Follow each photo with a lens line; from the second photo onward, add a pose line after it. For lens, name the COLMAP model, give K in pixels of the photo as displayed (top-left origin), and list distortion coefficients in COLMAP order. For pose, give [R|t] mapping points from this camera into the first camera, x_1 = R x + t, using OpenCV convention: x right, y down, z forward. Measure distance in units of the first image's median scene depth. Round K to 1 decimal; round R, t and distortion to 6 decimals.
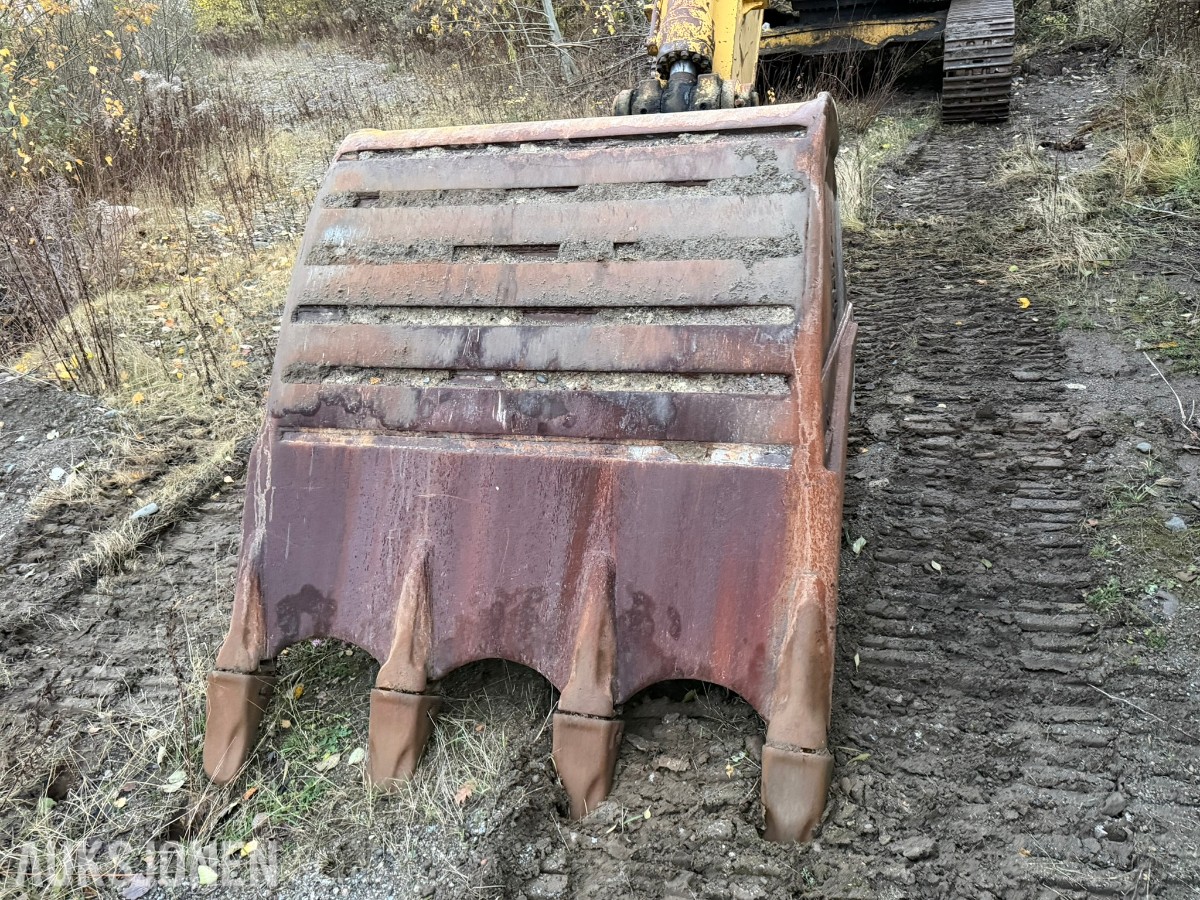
lens RADIAL K [[950.6, 0, 600.0], [0, 950.6, 450.0], [0, 0, 1]] dist [0.142899, -0.271416]
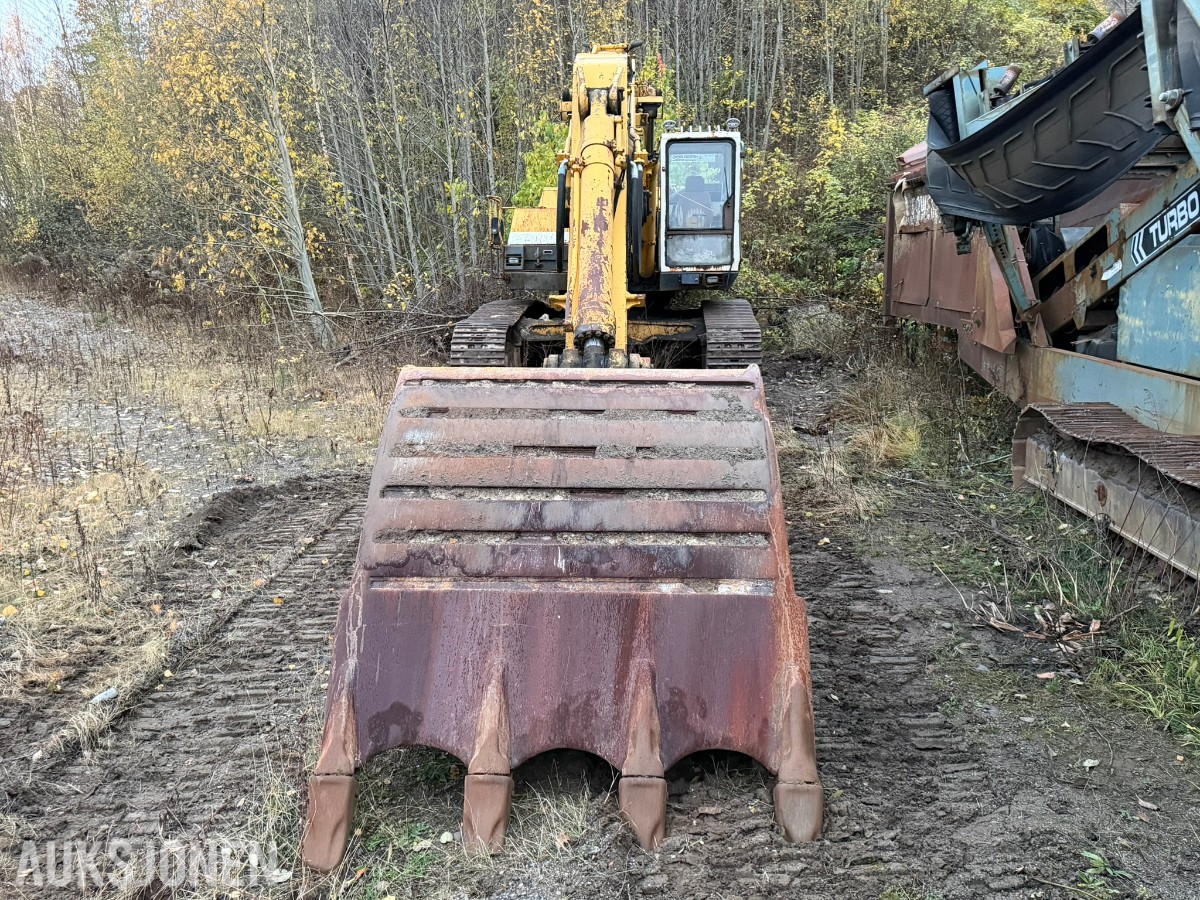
lens RADIAL K [[1071.5, 0, 578.3], [0, 1071.5, 451.6], [0, 0, 1]] dist [0.157617, -0.349820]
pose [[0.960686, 0.055714, 0.271991, -0.495730], [0.022669, 0.960647, -0.276847, 0.231386], [-0.276712, 0.272129, 0.921616, -0.461998]]
